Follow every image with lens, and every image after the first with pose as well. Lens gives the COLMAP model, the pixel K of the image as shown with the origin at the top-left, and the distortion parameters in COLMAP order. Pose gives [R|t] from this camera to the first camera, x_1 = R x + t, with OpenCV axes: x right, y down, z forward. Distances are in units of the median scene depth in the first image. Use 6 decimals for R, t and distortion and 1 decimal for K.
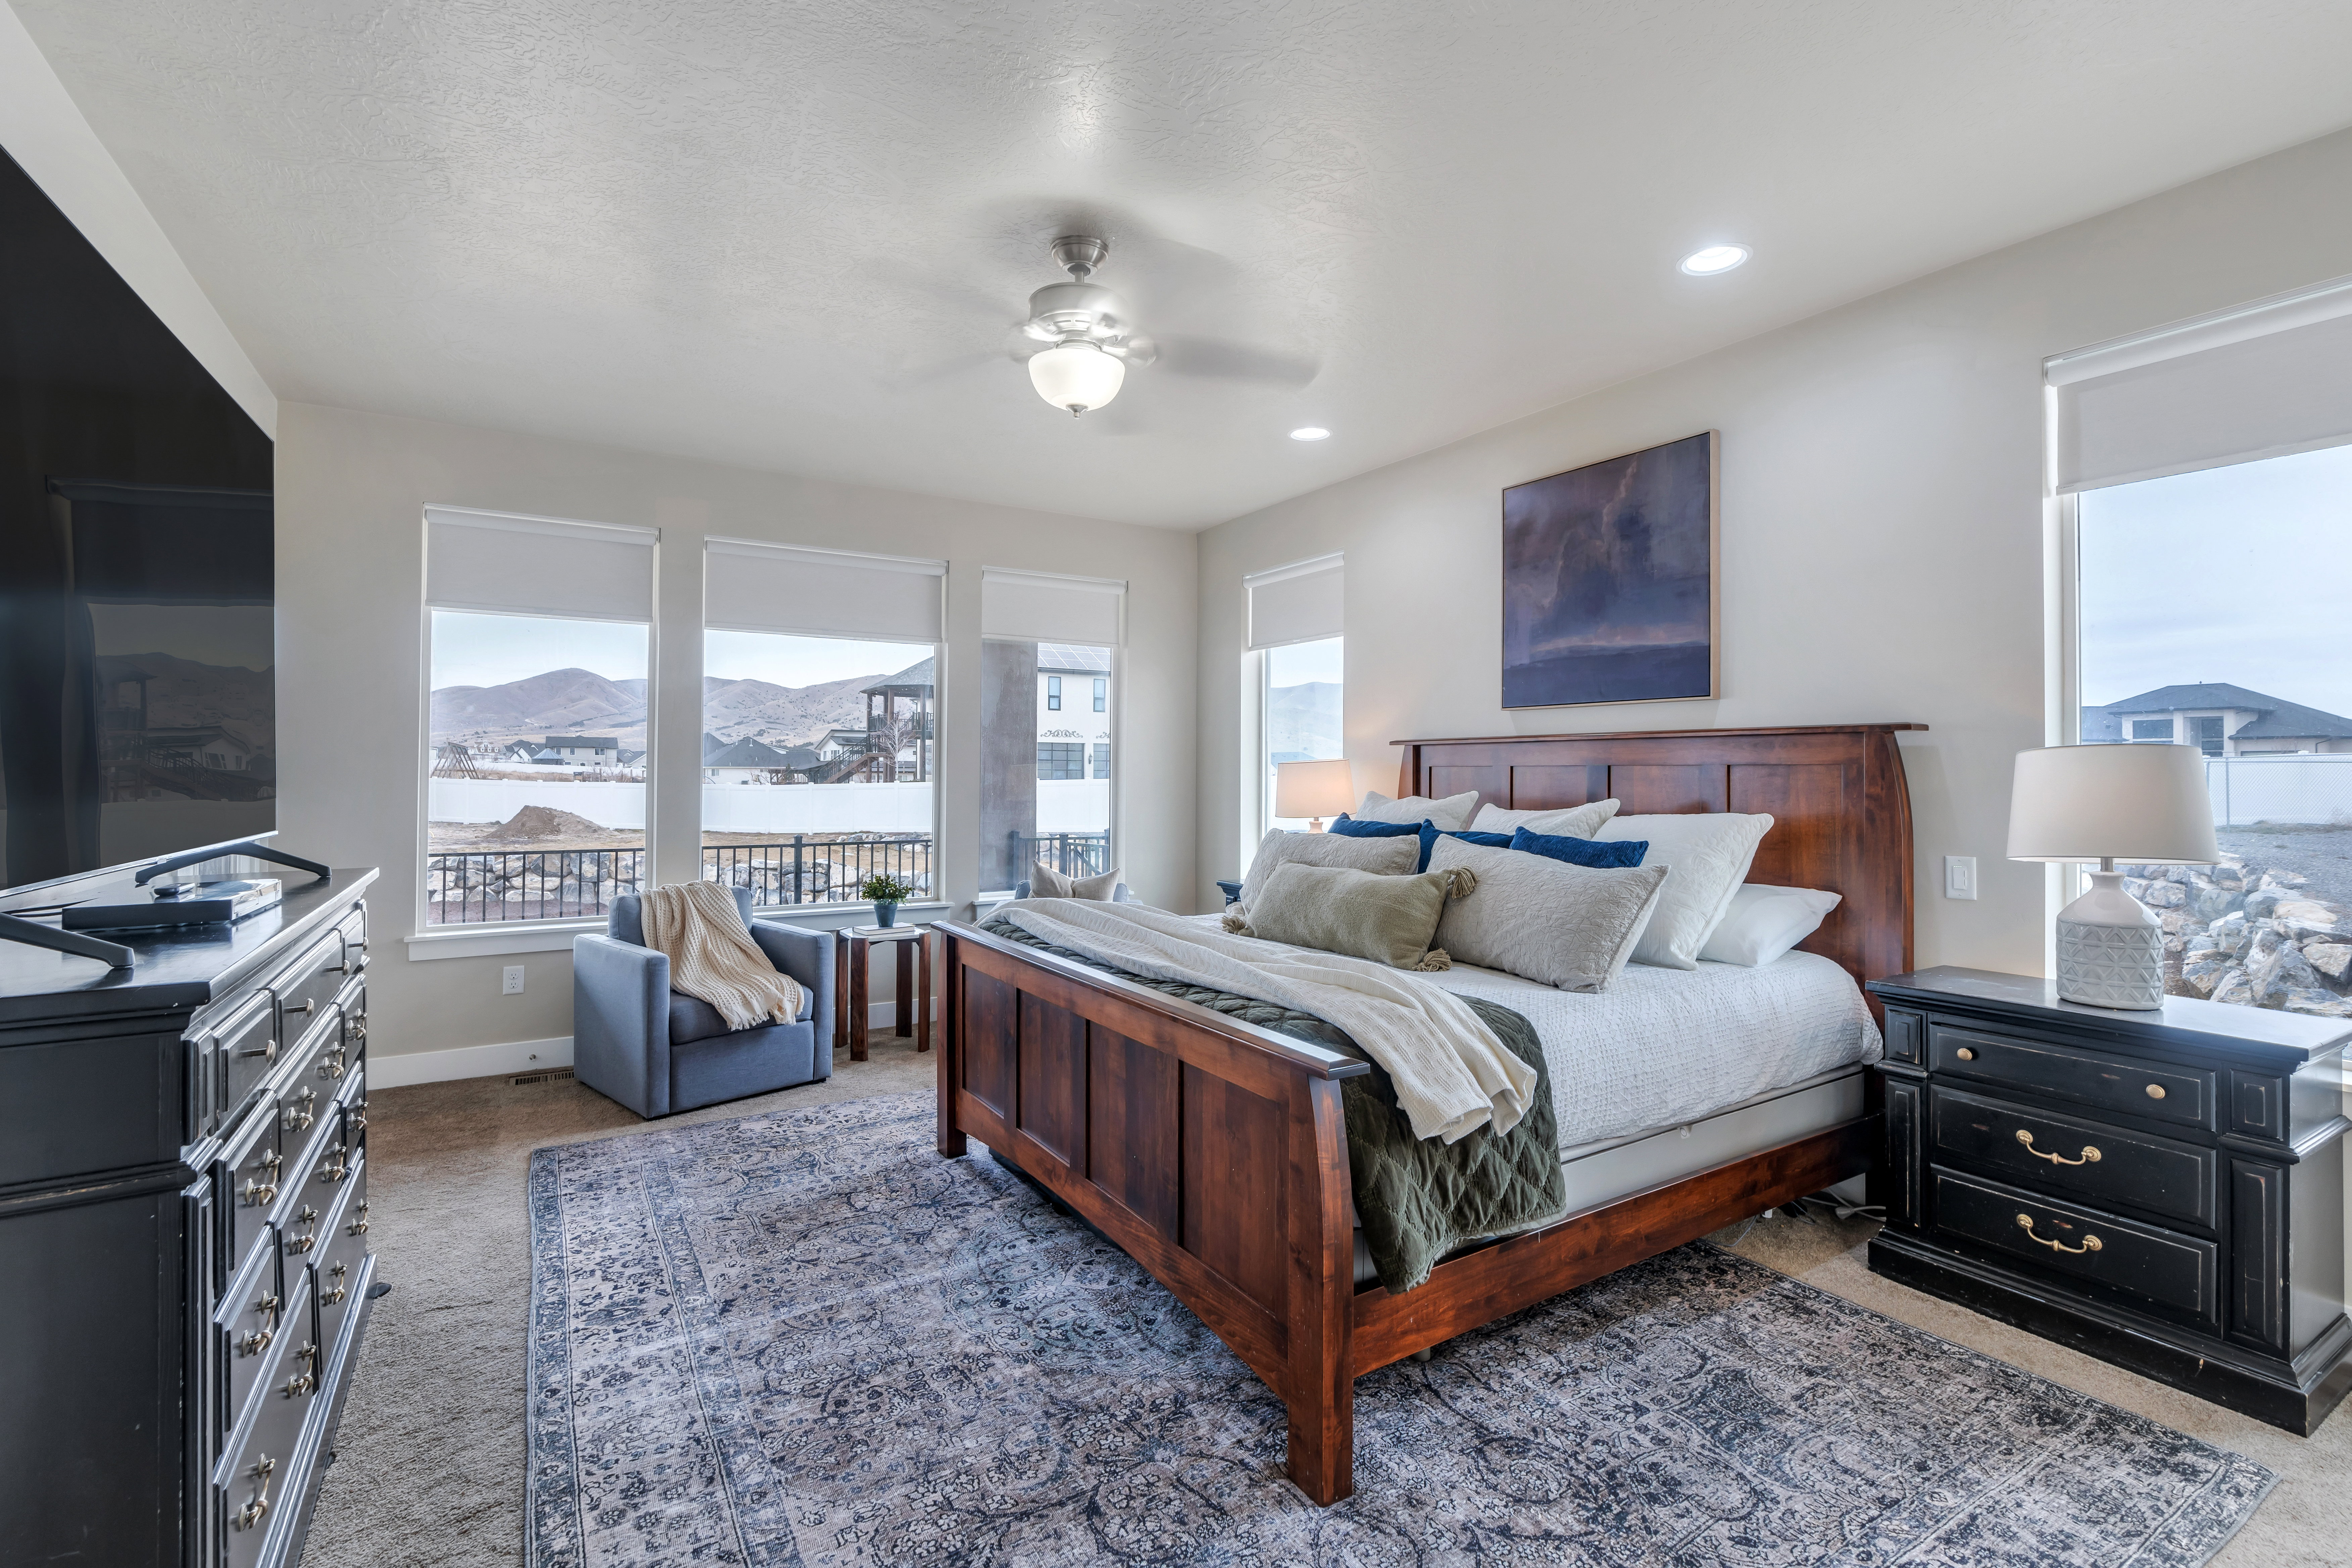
lens RADIAL K [[1061.5, 0, 1181.6], [0, 1061.5, 769.2], [0, 0, 1]] dist [-0.012329, 0.005465]
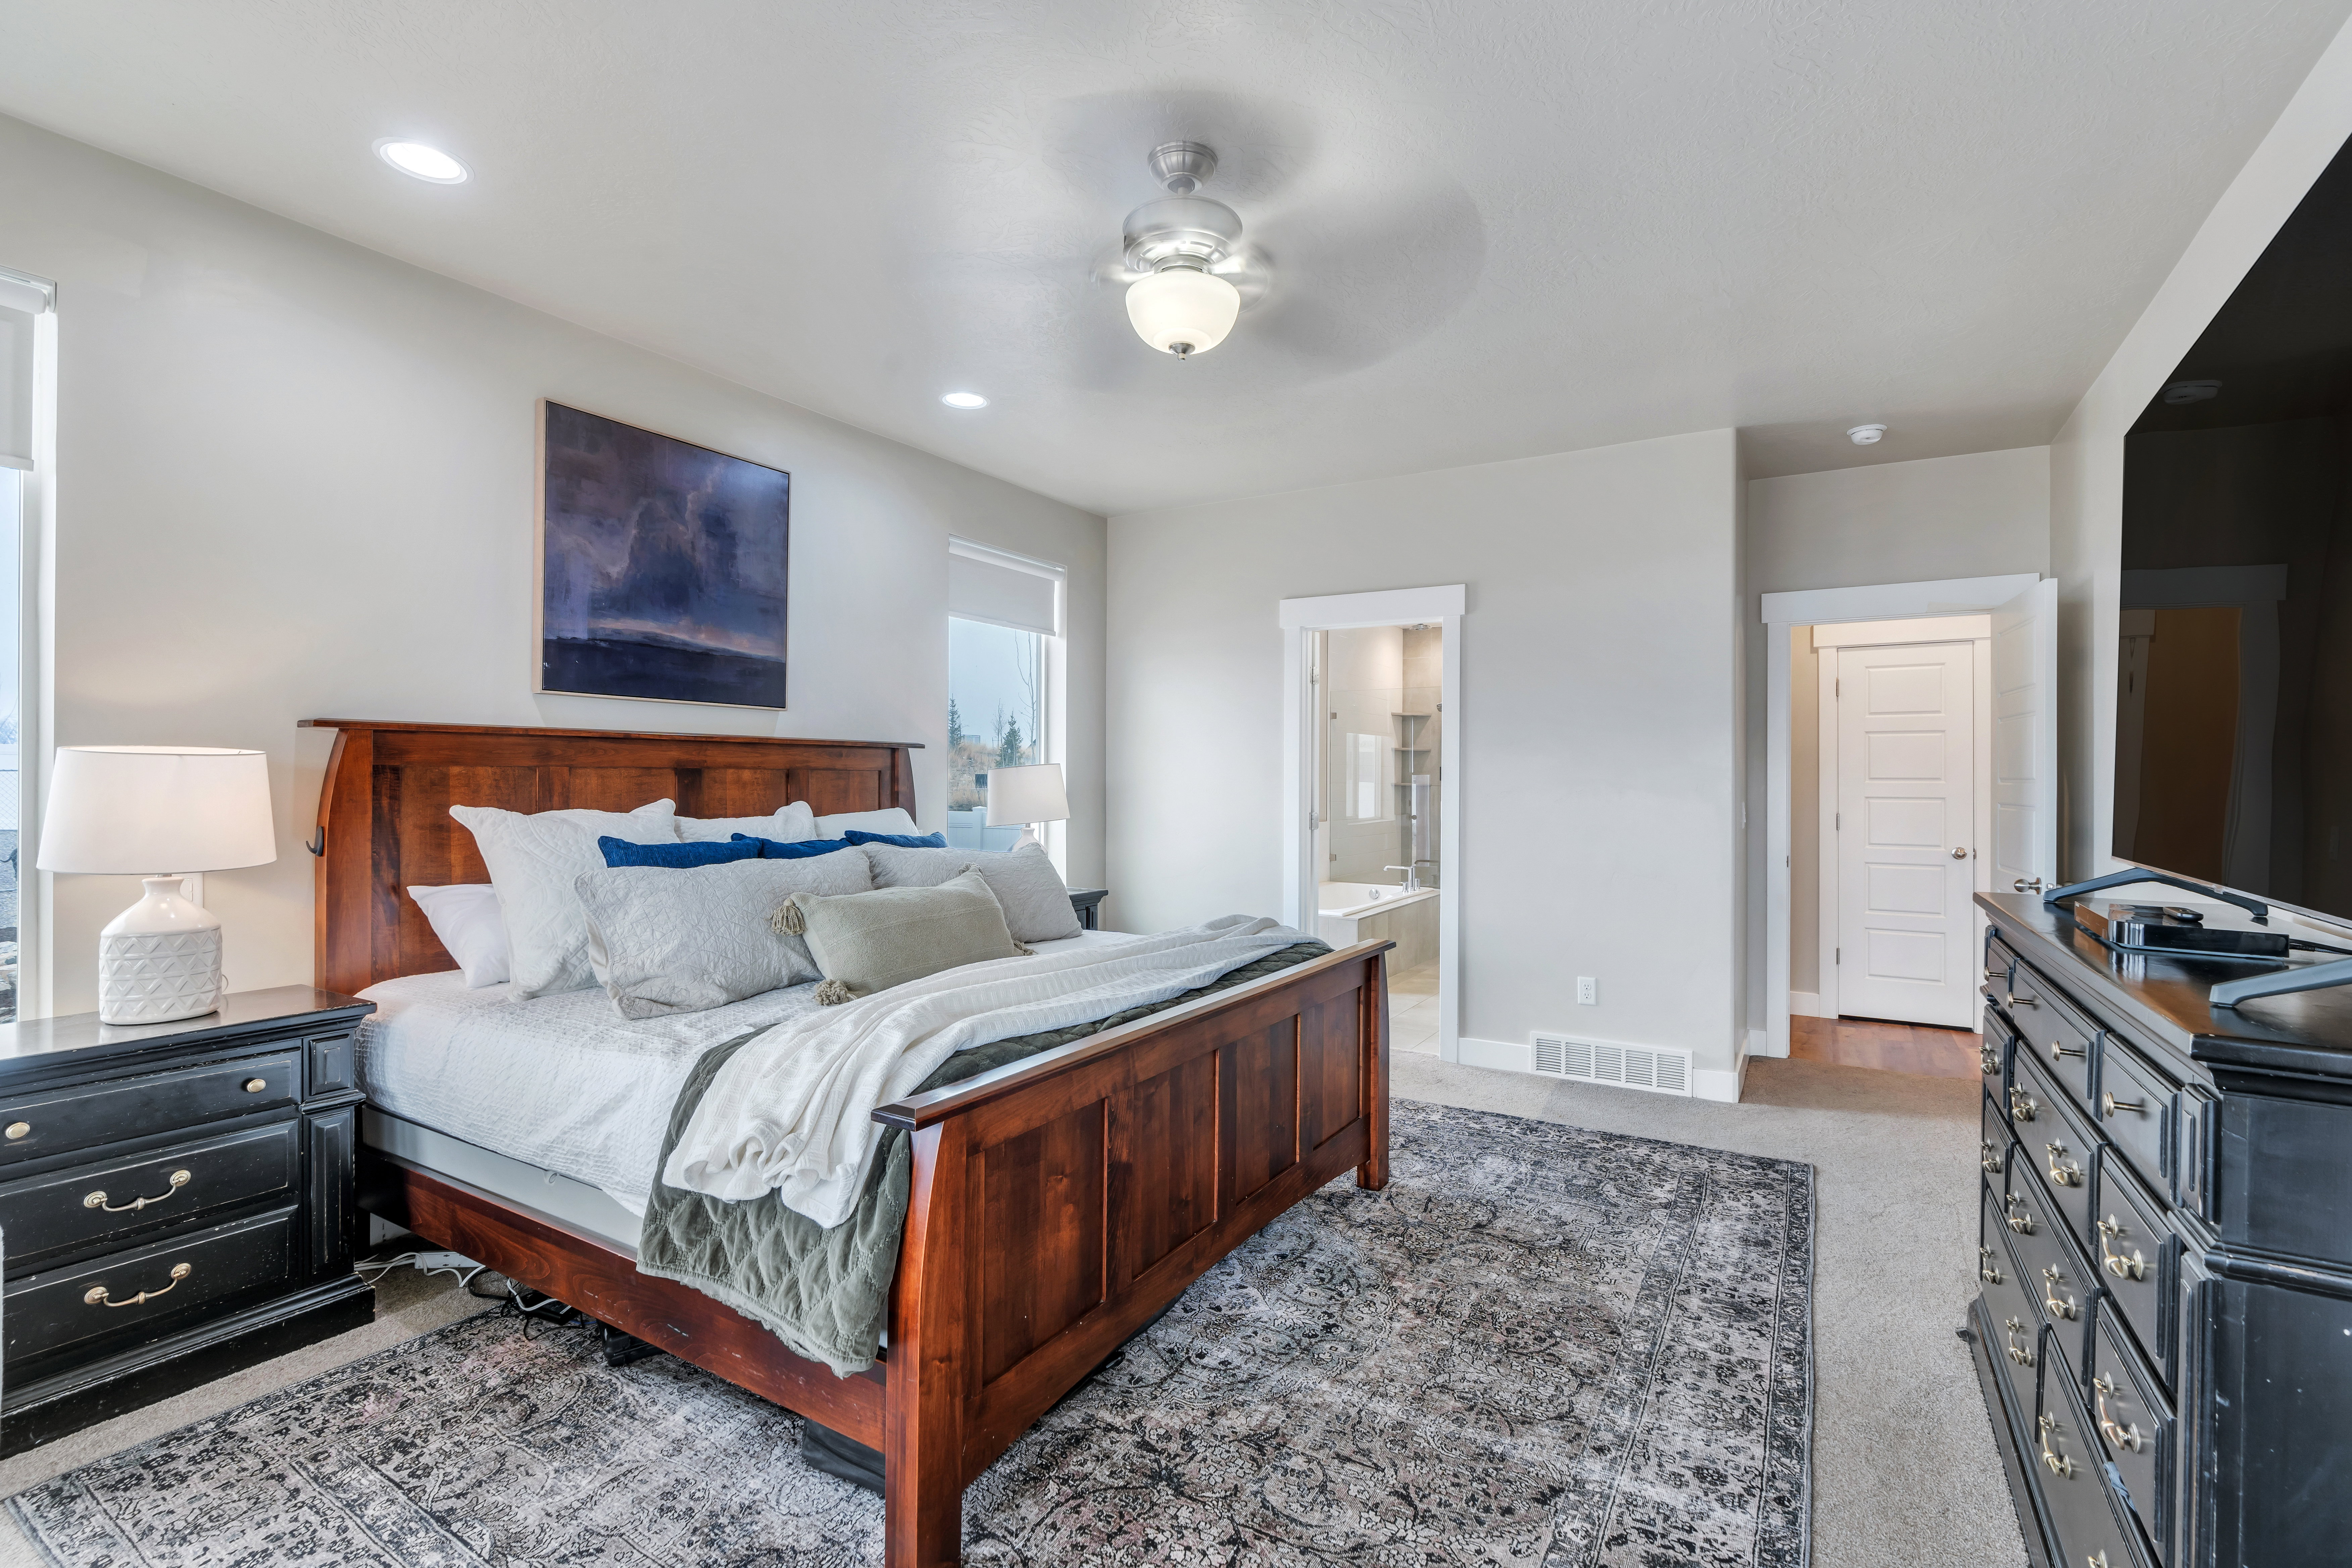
lens RADIAL K [[1061.5, 0, 1201.5], [0, 1061.5, 784.1], [0, 0, 1]] dist [-0.012329, 0.005465]
pose [[-0.469778, -0.008039, 0.882748, -1.017970], [-0.009212, 0.999949, 0.004204, 0.003370], [-0.882737, -0.006157, -0.469828, 1.647207]]
